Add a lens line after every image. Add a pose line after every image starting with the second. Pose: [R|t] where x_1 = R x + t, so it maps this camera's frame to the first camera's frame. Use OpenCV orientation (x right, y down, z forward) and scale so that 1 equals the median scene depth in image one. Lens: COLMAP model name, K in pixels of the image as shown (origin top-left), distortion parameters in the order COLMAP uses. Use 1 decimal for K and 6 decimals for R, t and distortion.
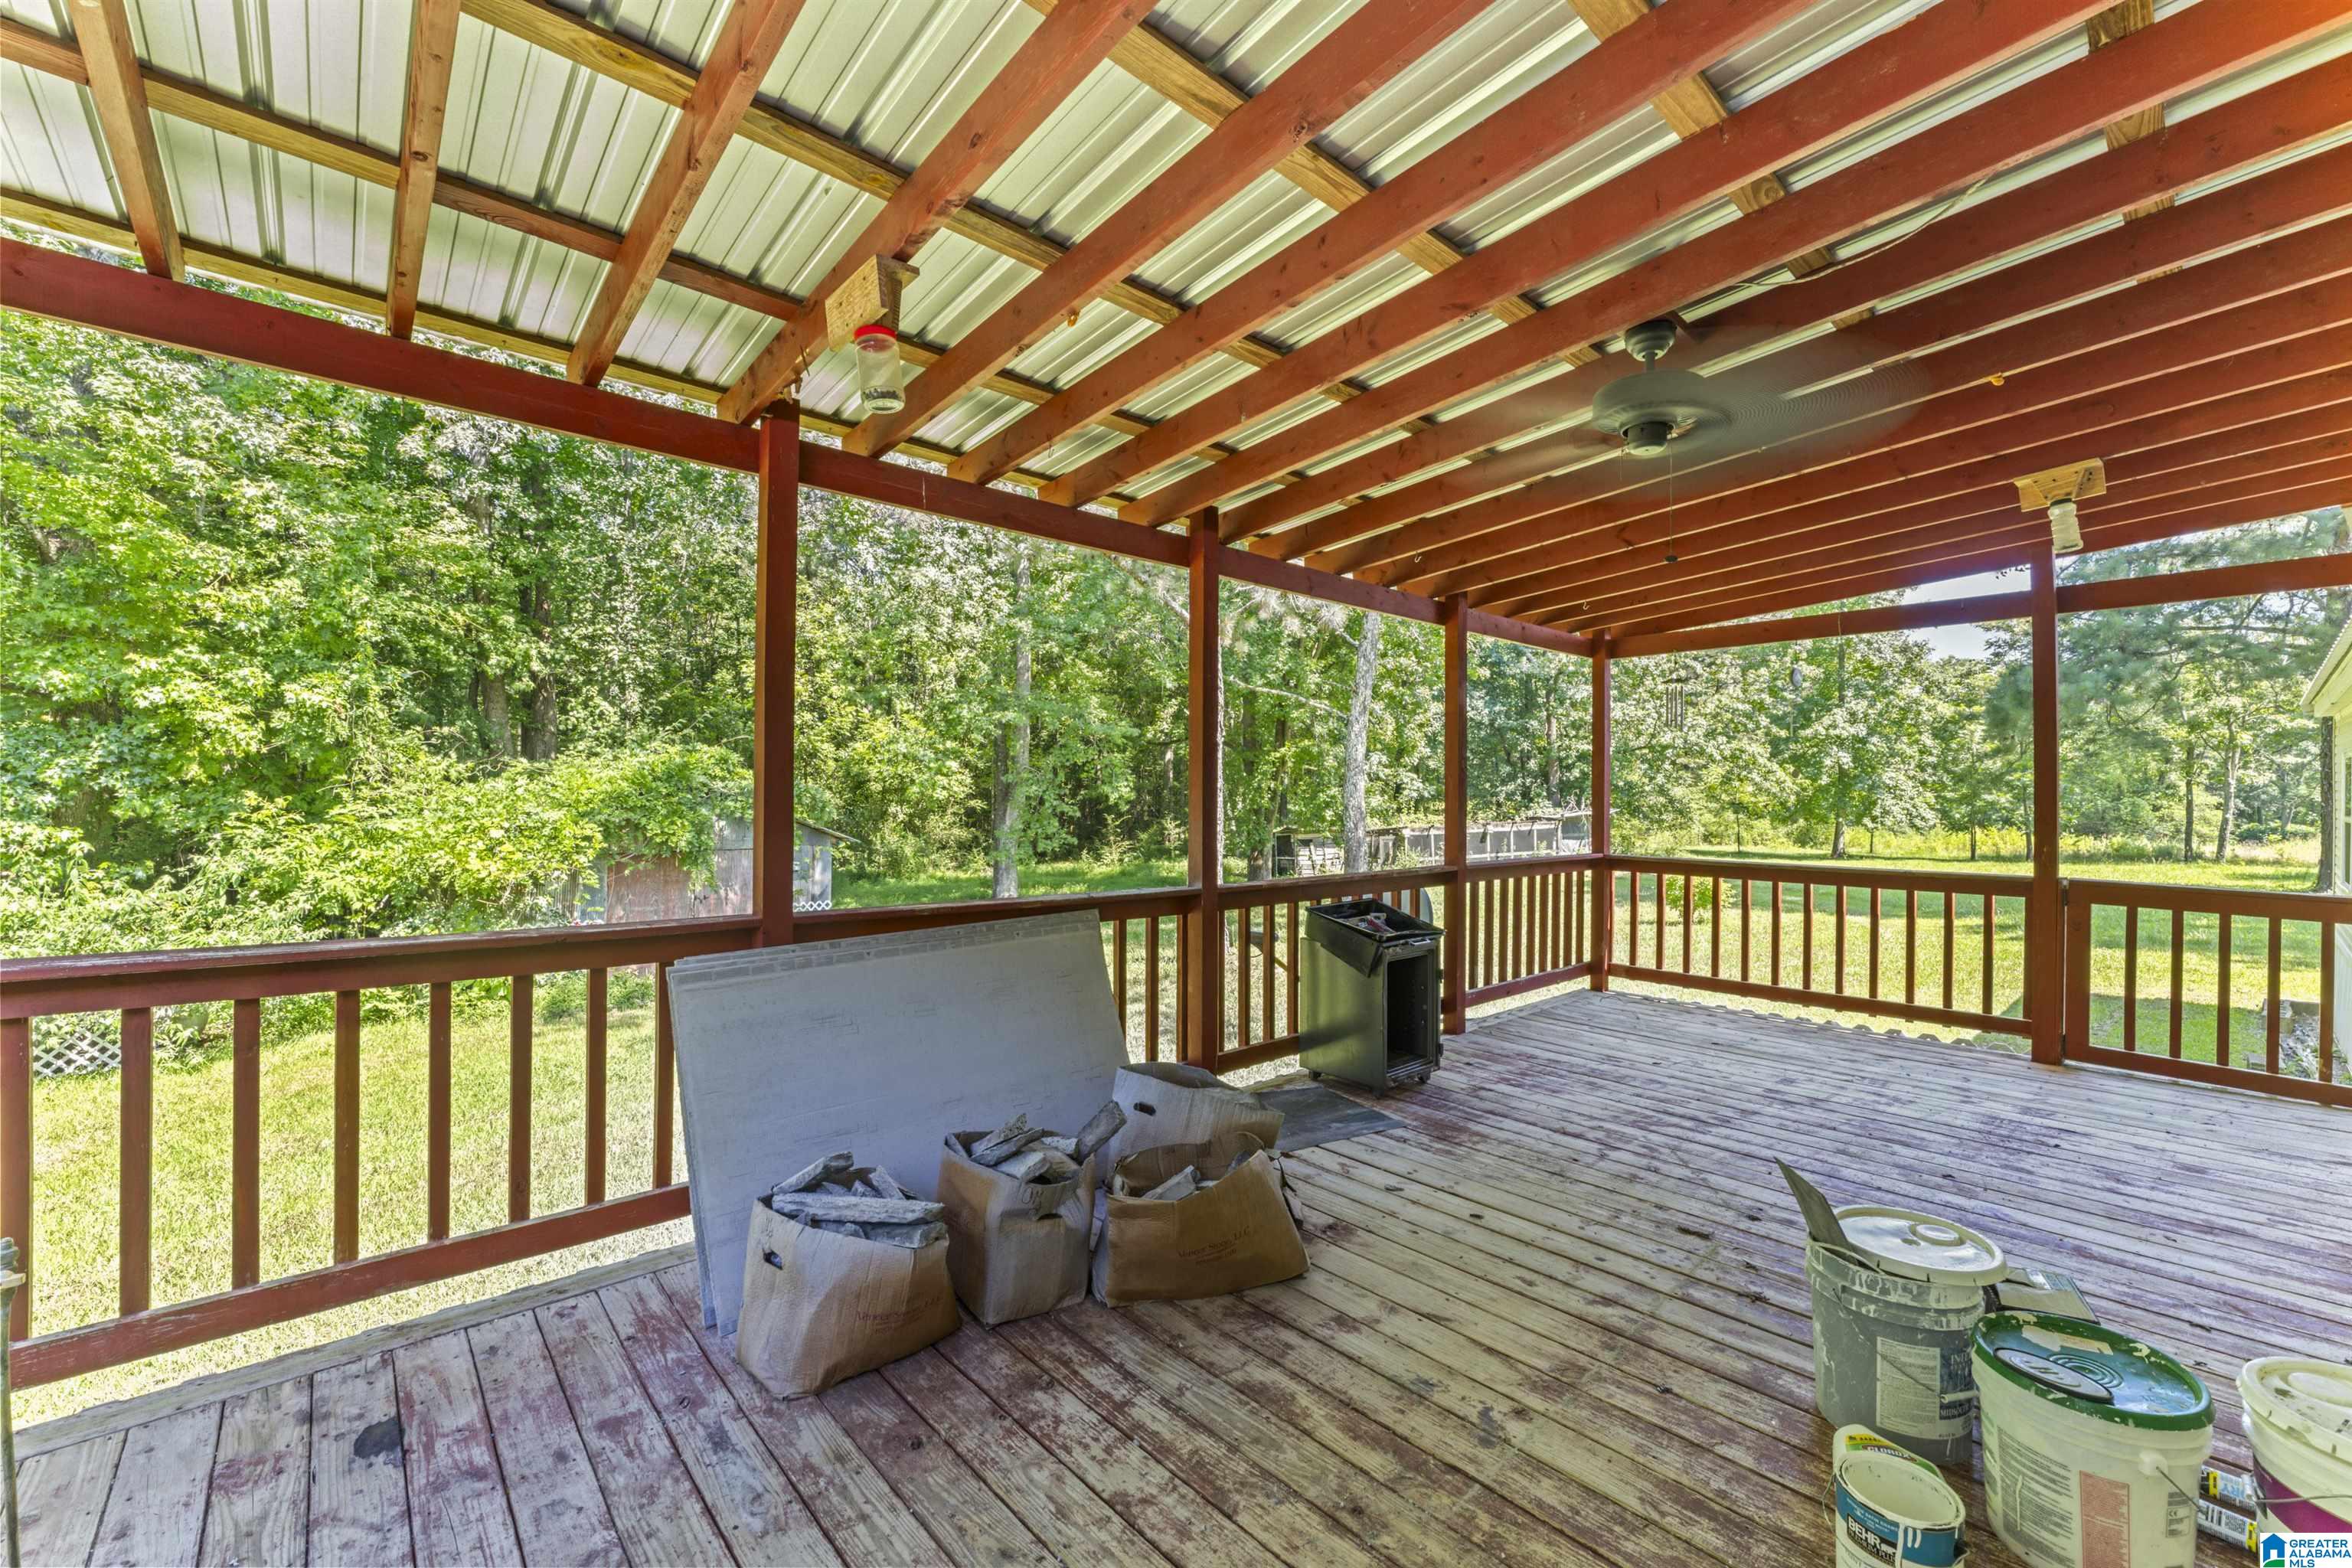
lens RADIAL K [[958.4, 0, 1184.2], [0, 958.4, 801.8], [0, 0, 1]] dist [0.001908, 0.000266]
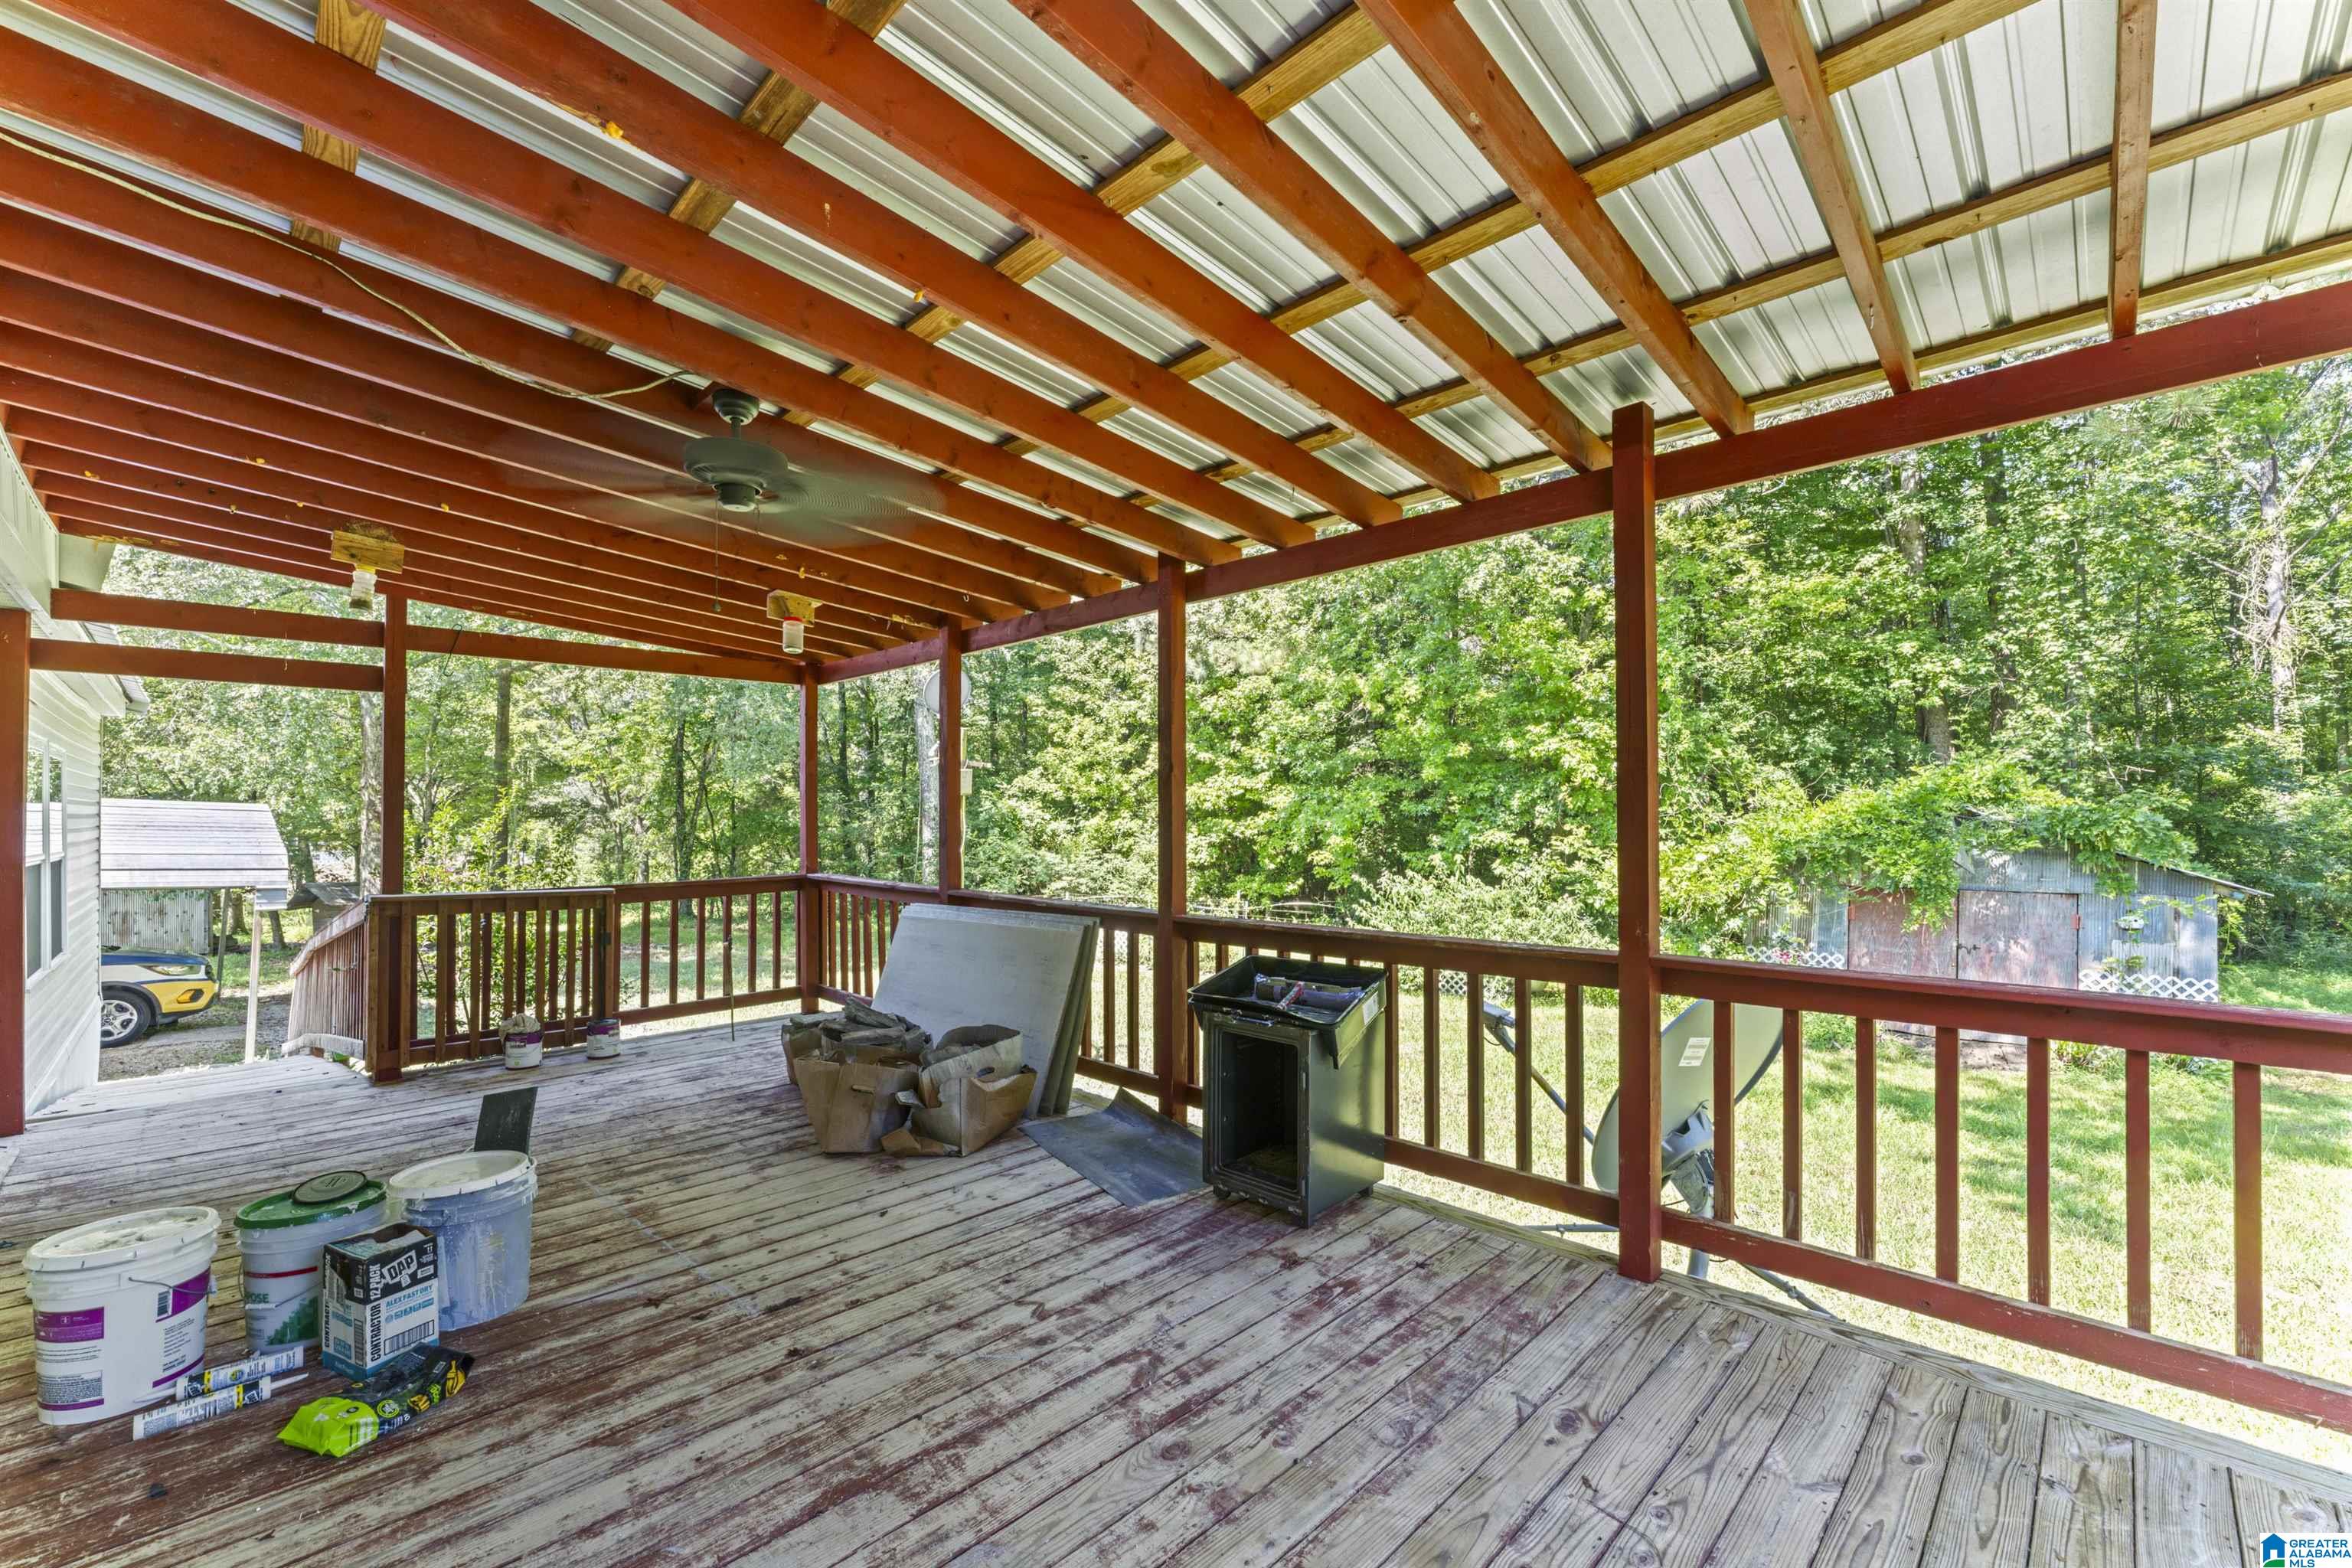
lens RADIAL K [[958.4, 0, 1184.9], [0, 958.4, 791.7], [0, 0, 1]] dist [0.001908, 0.000266]
pose [[0.052159, -0.040073, -0.997834, 0.957962], [-0.002020, 0.999188, -0.040233, -0.003374], [0.998637, 0.004114, 0.052035, 0.858174]]
